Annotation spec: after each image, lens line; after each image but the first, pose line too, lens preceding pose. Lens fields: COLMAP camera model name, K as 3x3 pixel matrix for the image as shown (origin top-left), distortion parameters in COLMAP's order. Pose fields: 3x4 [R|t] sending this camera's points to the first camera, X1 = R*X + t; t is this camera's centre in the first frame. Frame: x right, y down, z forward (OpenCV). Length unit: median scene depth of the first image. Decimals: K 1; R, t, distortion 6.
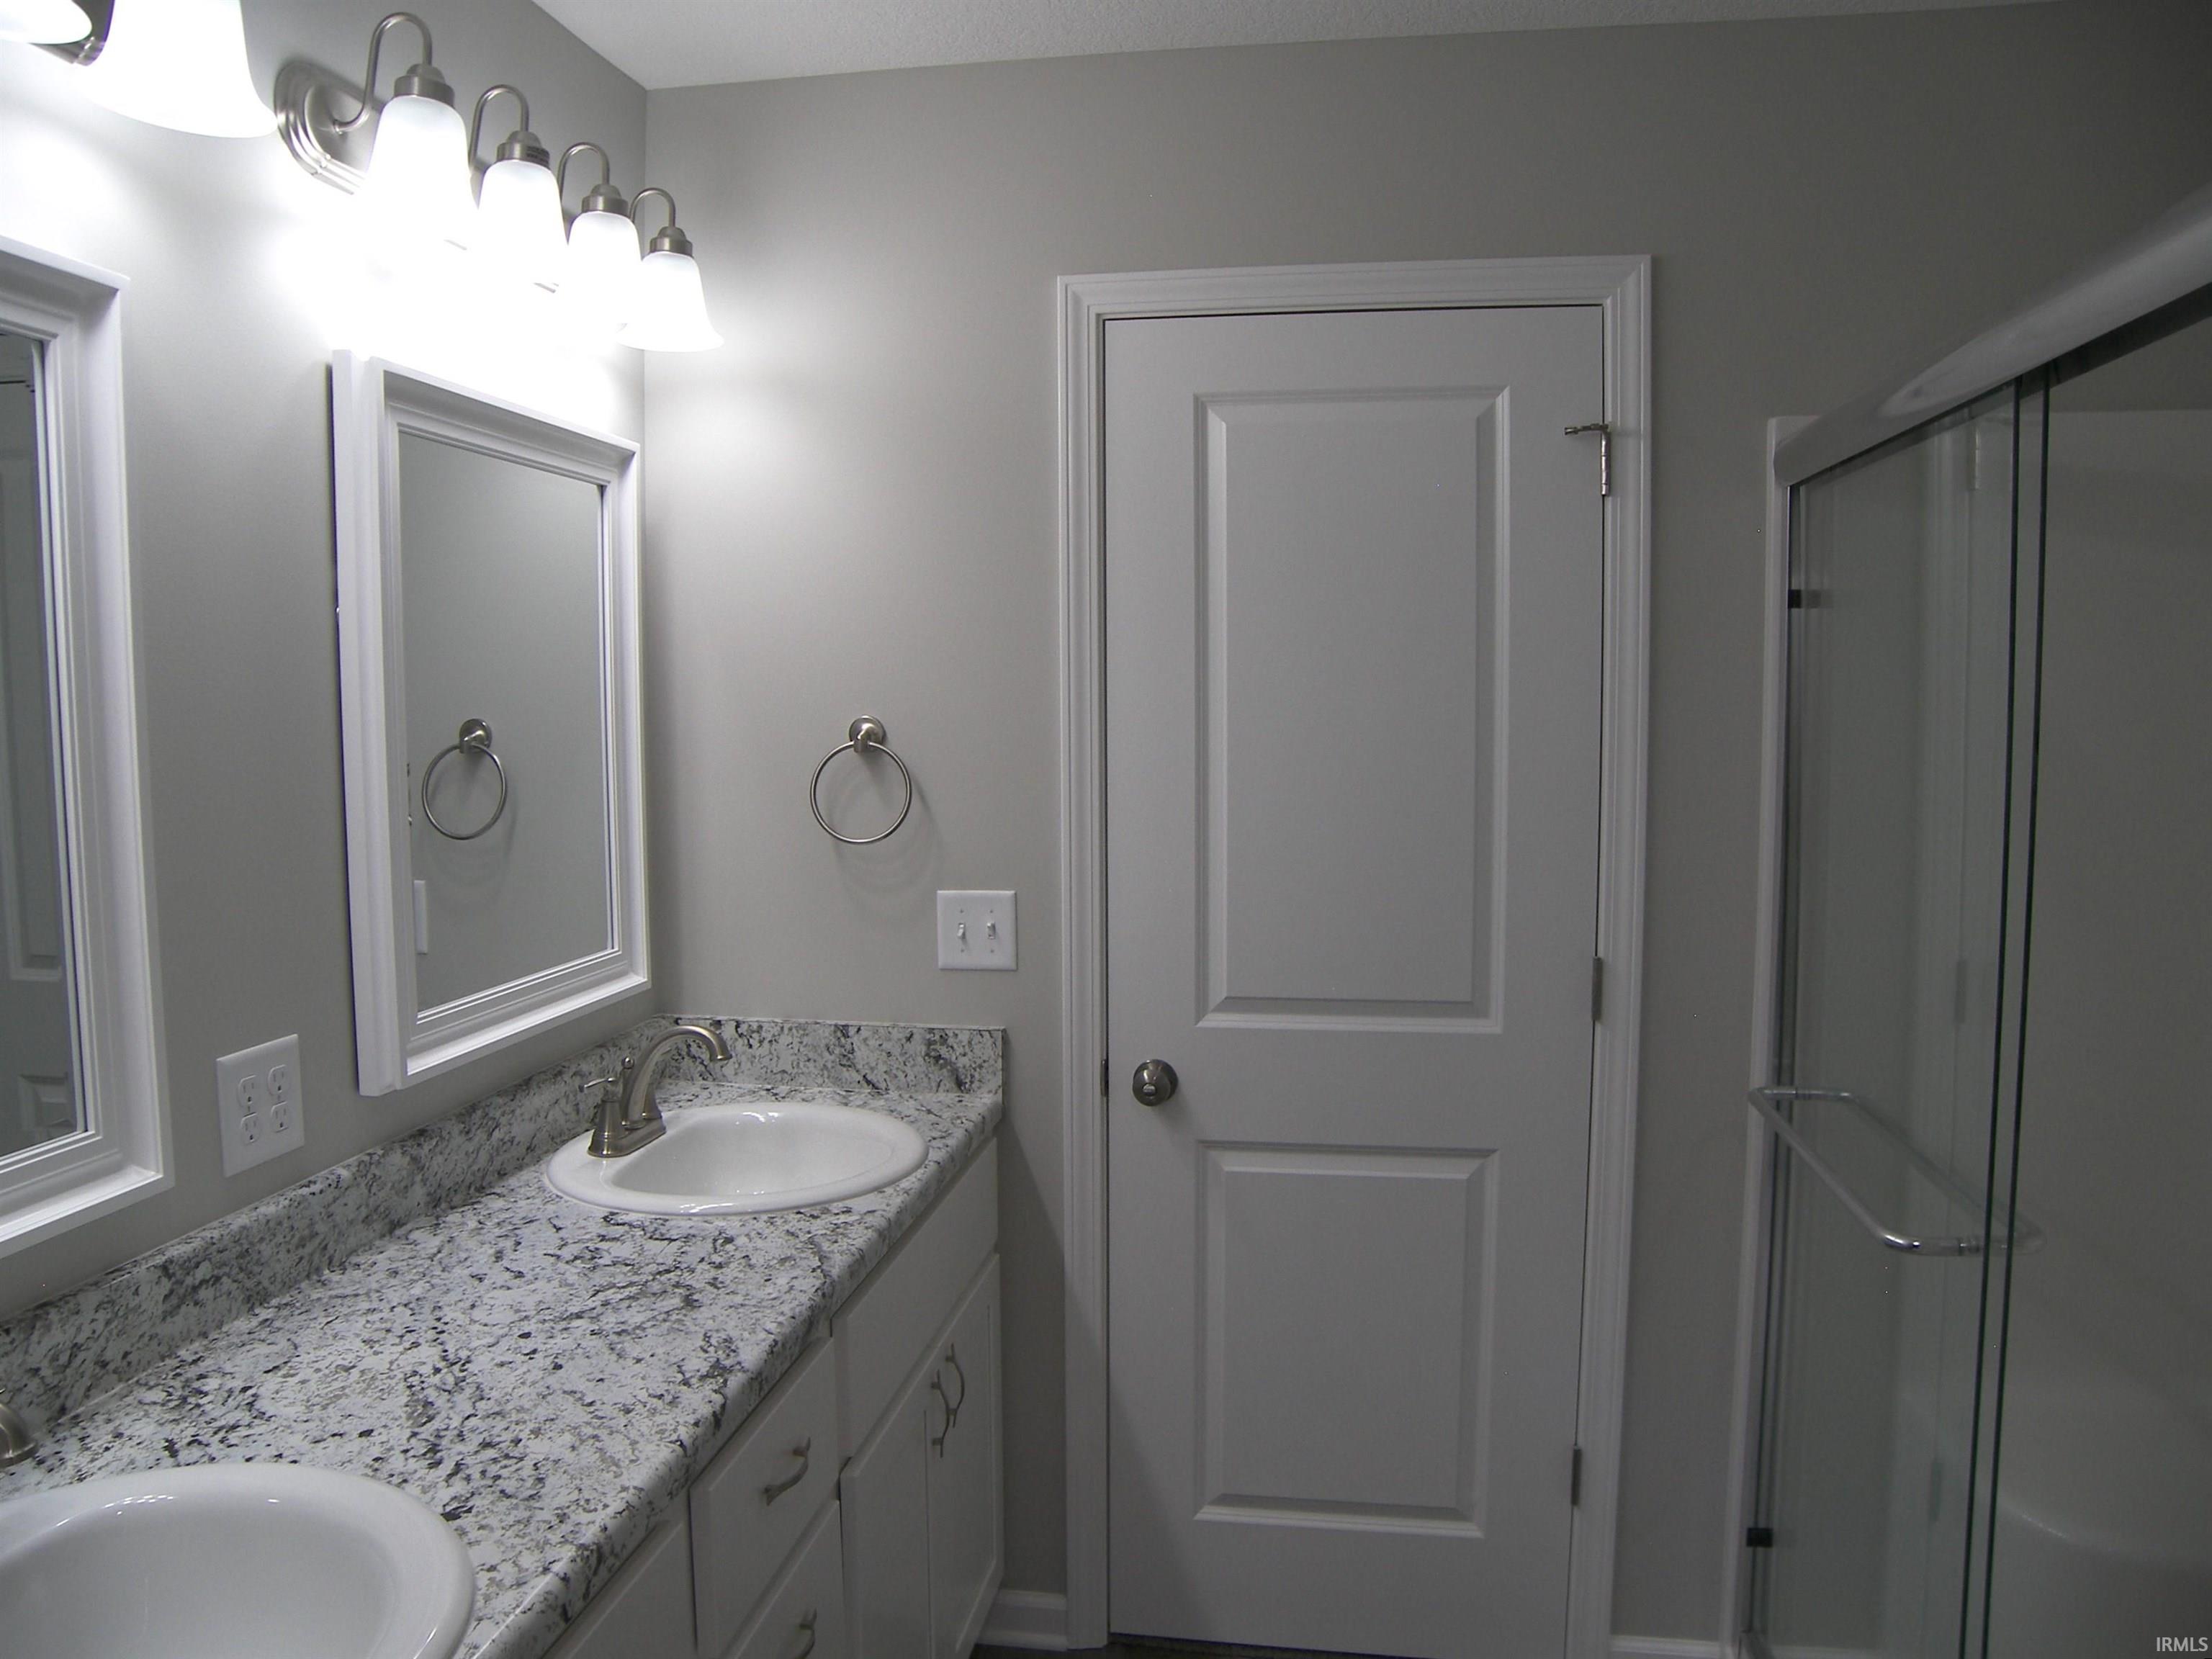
lens RADIAL K [[1575.2, 0, 1092.4], [0, 1575.2, 846.4], [0, 0, 1]] dist [-0.146662, 0.095299]
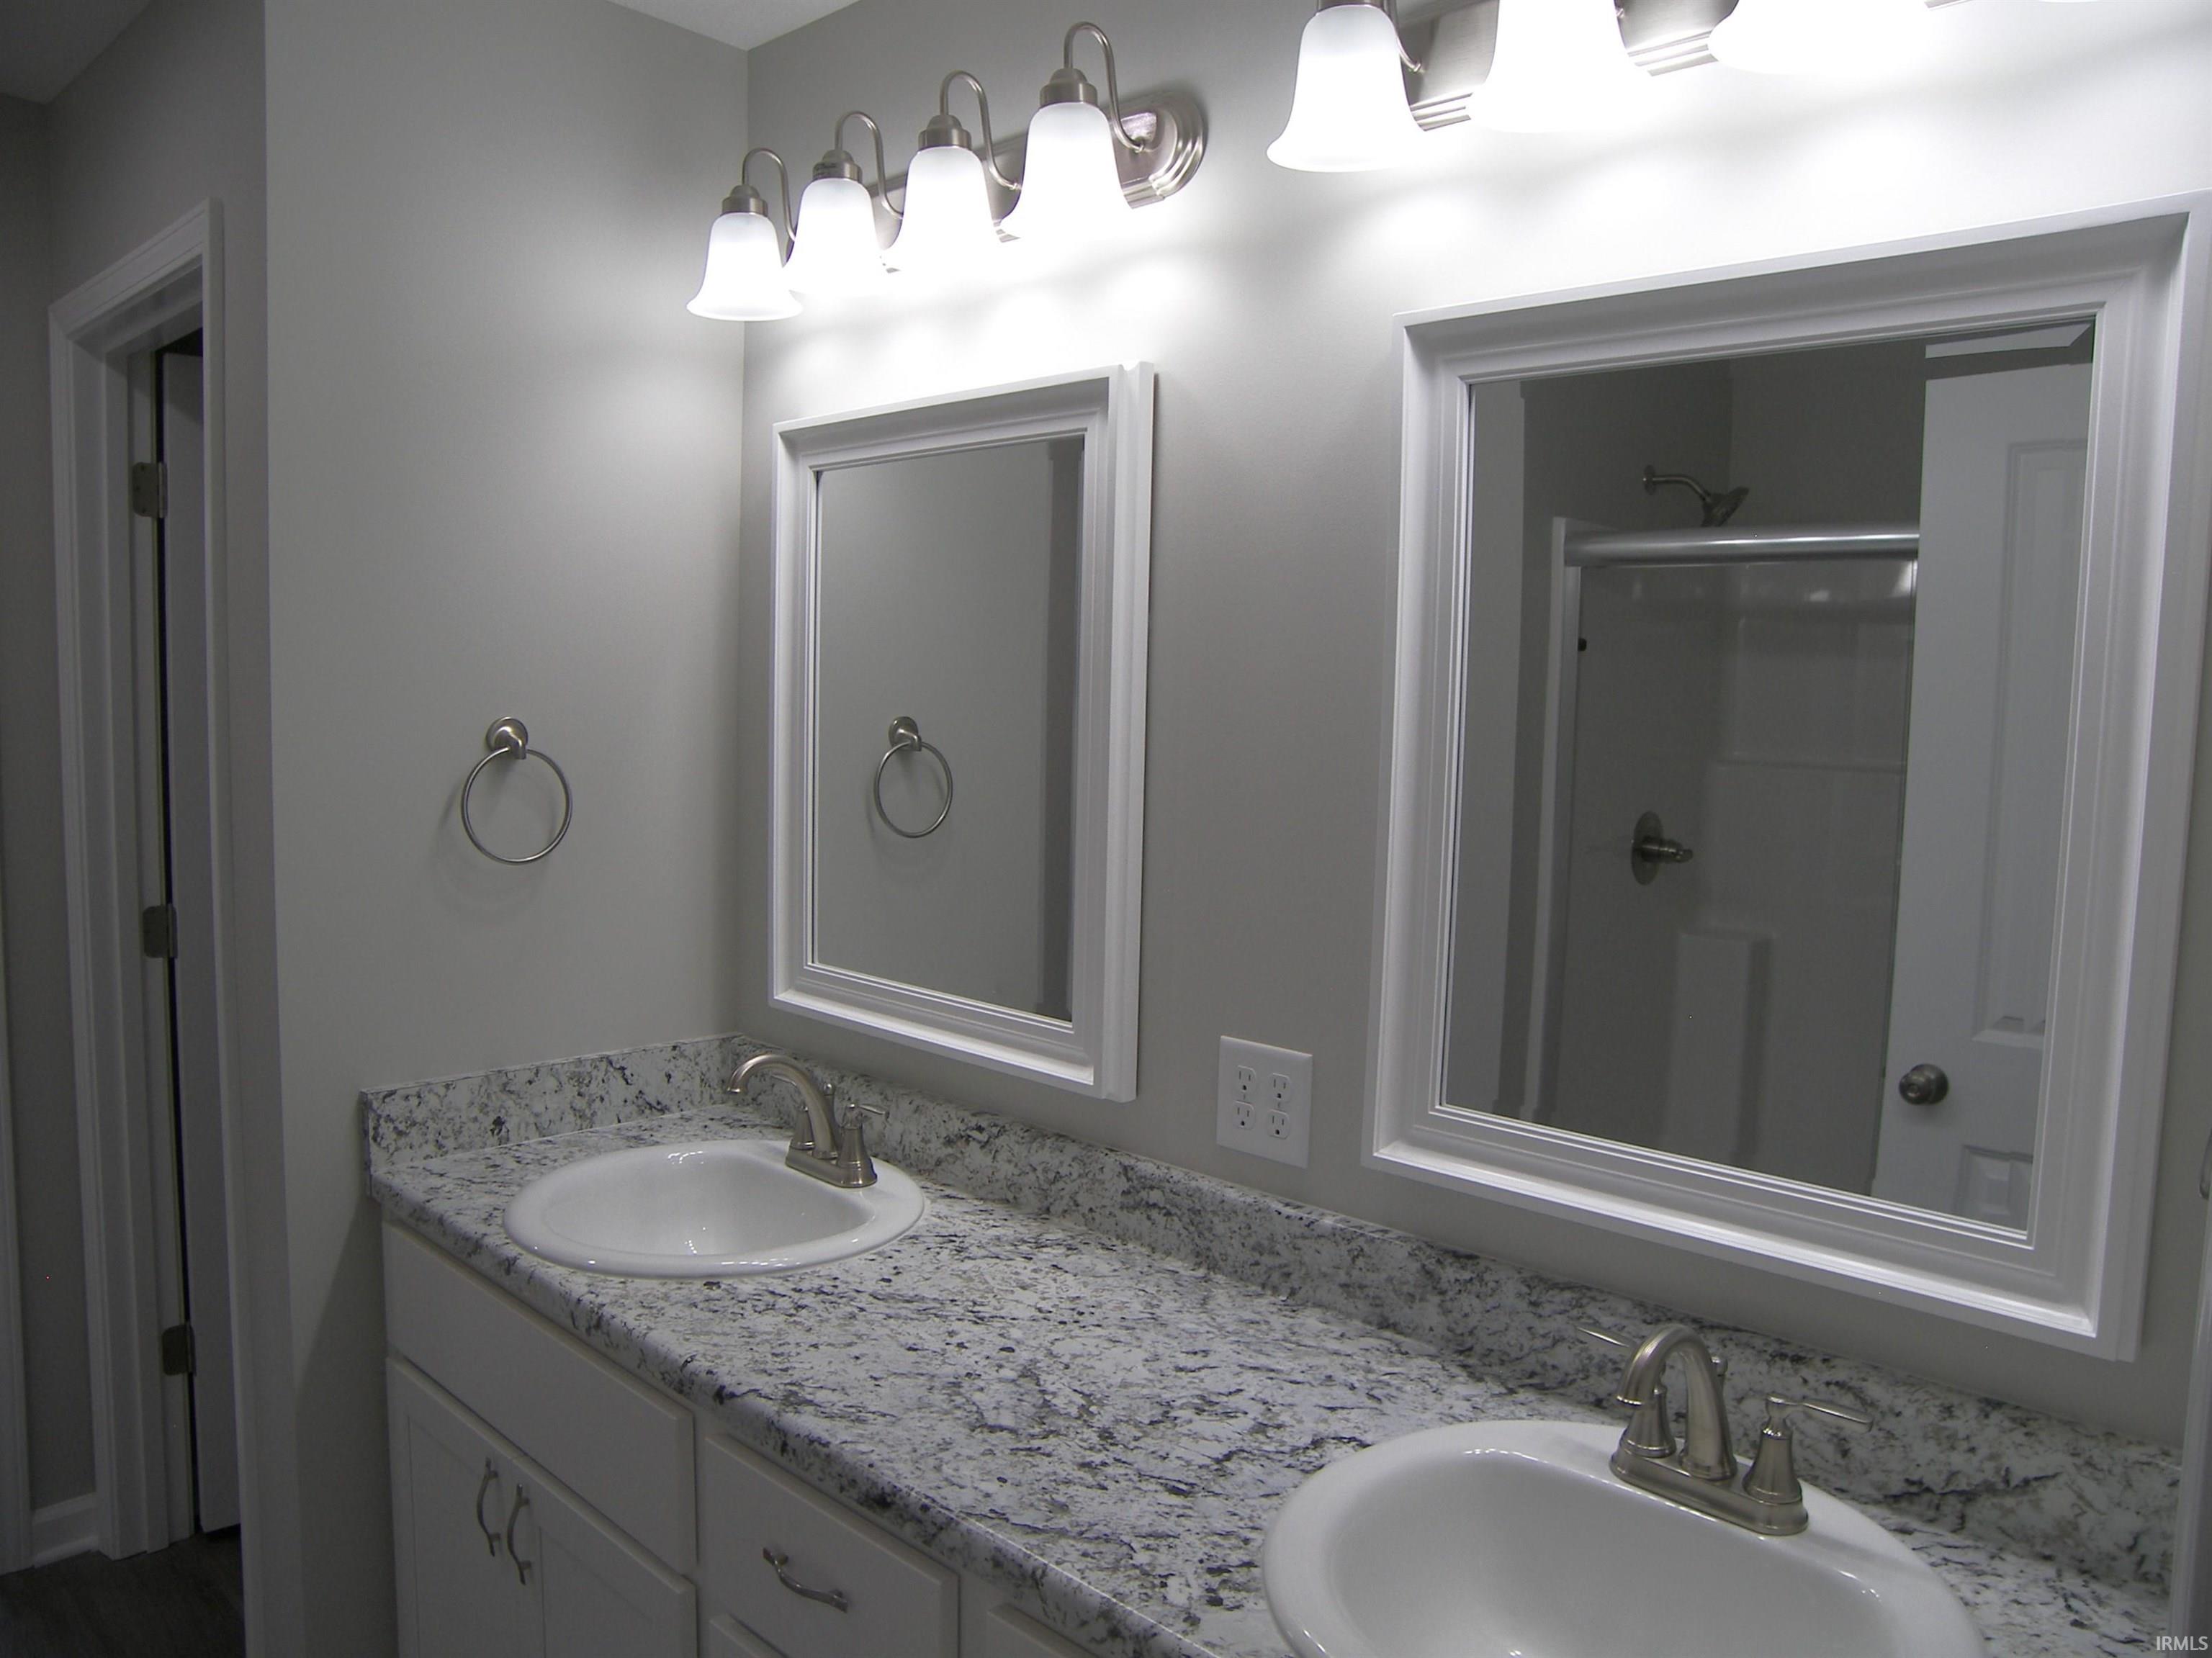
lens RADIAL K [[1575.1, 0, 1104.9], [0, 1575.1, 831.7], [0, 0, 1]] dist [-0.146662, 0.095299]
pose [[-0.560712, 0.061455, -0.825727, 0.377410], [-0.102277, 0.984464, 0.142721, -0.150150], [0.821670, 0.164478, -0.545716, 1.450774]]
